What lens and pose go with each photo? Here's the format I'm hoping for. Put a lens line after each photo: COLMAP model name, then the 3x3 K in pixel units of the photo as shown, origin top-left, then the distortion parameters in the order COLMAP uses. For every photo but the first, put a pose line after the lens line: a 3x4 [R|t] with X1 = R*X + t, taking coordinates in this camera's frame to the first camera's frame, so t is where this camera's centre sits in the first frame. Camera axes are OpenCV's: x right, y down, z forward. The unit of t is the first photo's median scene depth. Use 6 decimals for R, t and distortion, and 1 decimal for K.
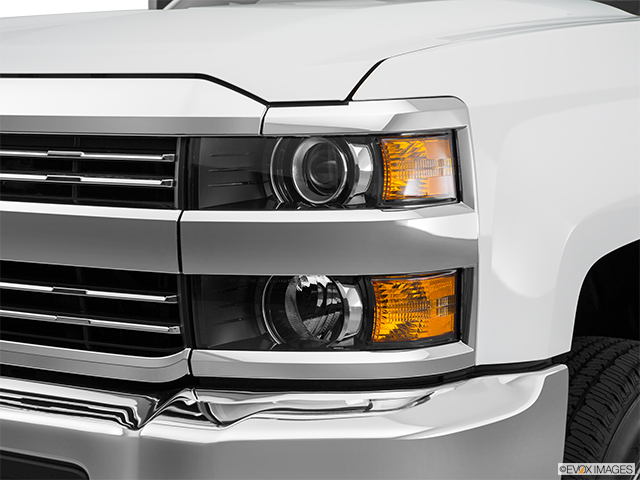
lens RADIAL K [[1305.1, 0, 320.0], [0, 1305.1, 240.0], [0, 0, 1]] dist [-0.014172, -0.028111]
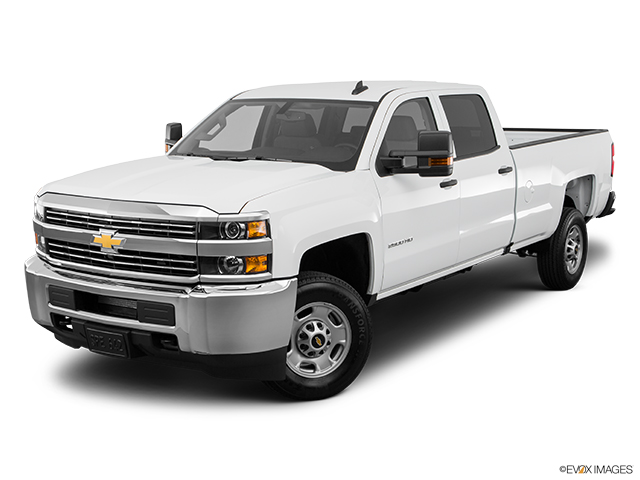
lens RADIAL K [[998.2, 0, 320.0], [0, 998.2, 240.0], [0, 0, 1]] dist [0.025632, 0.031392]
pose [[0.997813, -0.004967, 0.065918, 0.065345], [0.001544, 0.998652, 0.051879, -0.179061], [-0.066087, -0.051664, 0.996475, -2.046483]]
